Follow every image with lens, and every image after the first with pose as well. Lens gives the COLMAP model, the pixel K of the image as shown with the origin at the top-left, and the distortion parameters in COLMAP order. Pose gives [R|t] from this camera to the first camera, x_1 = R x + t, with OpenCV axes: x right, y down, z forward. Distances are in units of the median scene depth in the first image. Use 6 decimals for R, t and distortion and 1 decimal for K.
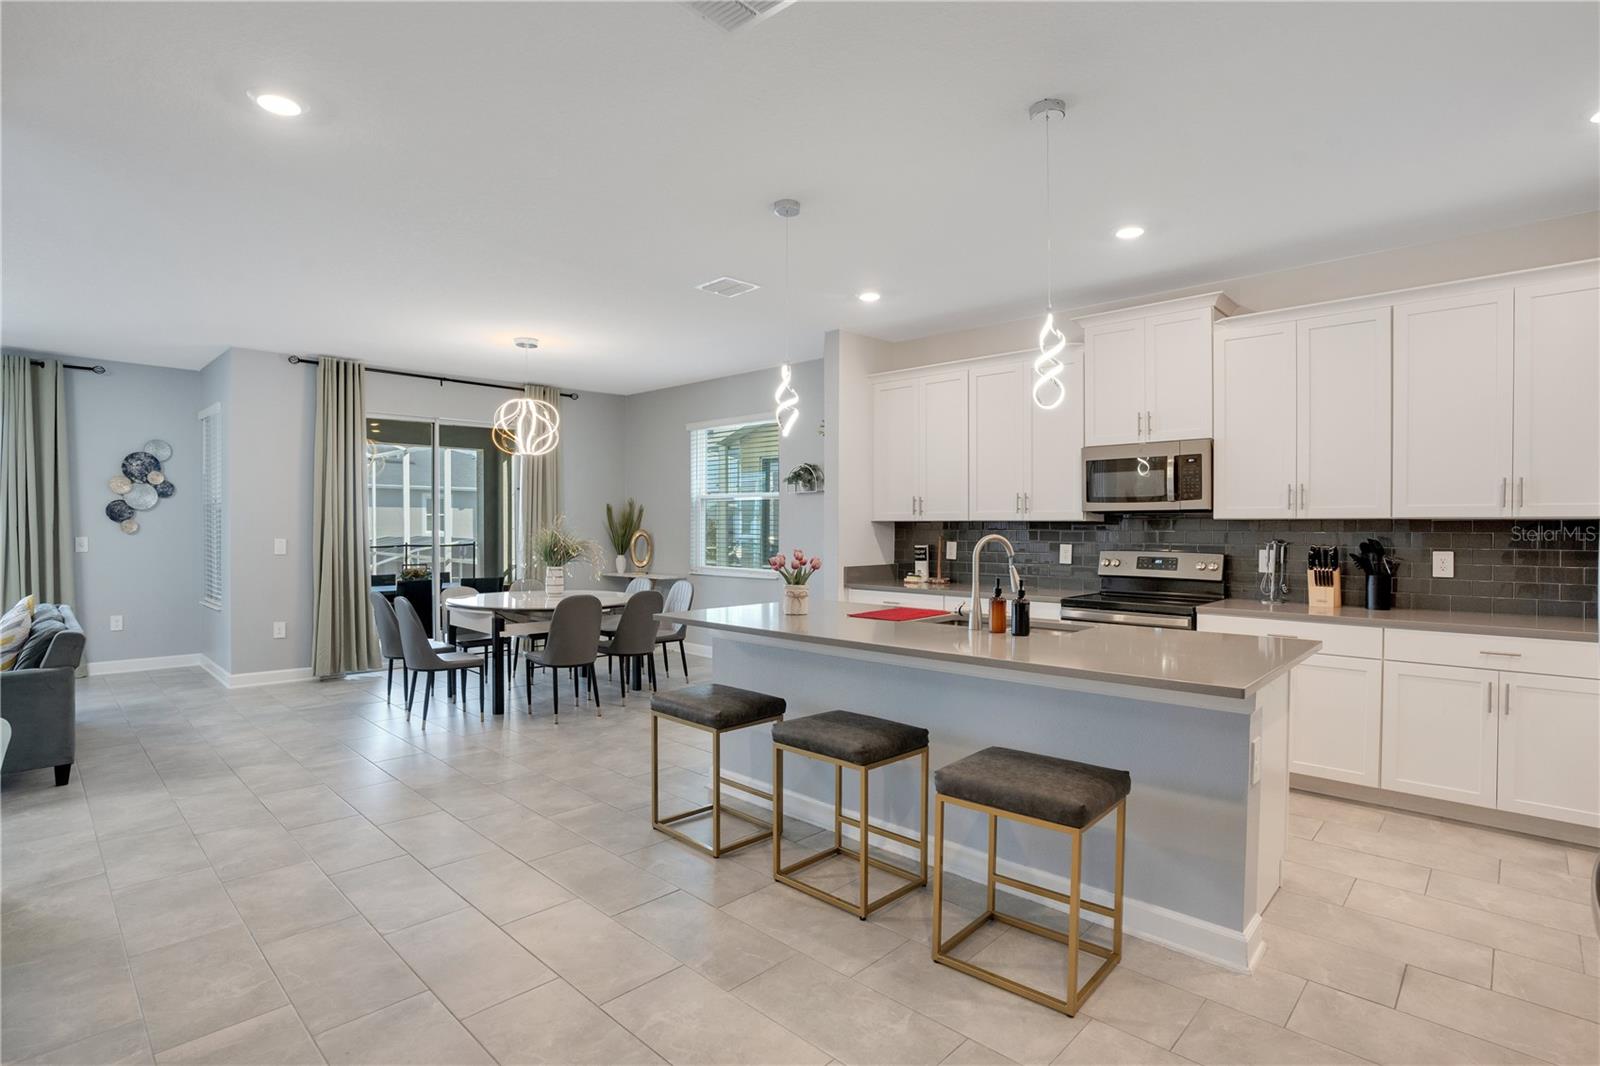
lens RADIAL K [[802.9, 0, 800.0], [0, 802.9, 533.0], [0, 0, 1]] dist [-0.029843, -0.000139]
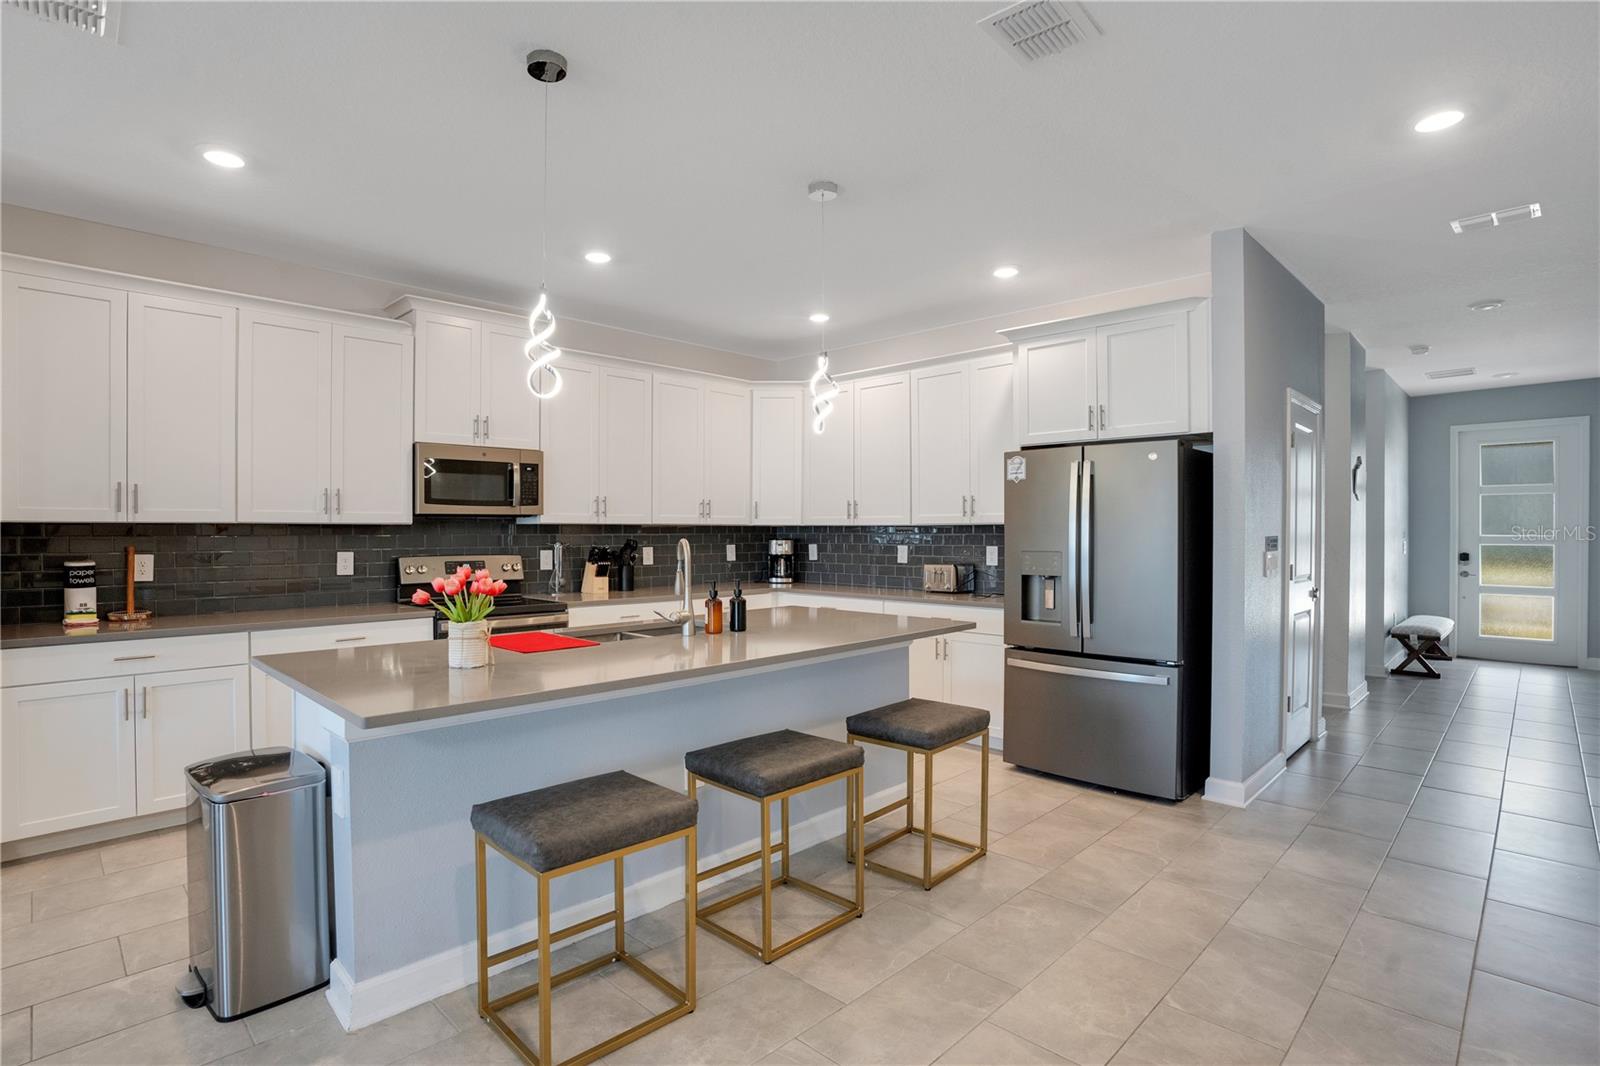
lens RADIAL K [[772.4, 0, 800.0], [0, 772.4, 533.0], [0, 0, 1]] dist [0.035388, 0.000037]
pose [[0.014428, -0.003904, 0.999888, -0.653475], [0.010845, 0.999934, 0.003748, -0.006138], [-0.999837, 0.010790, 0.014469, 0.755159]]
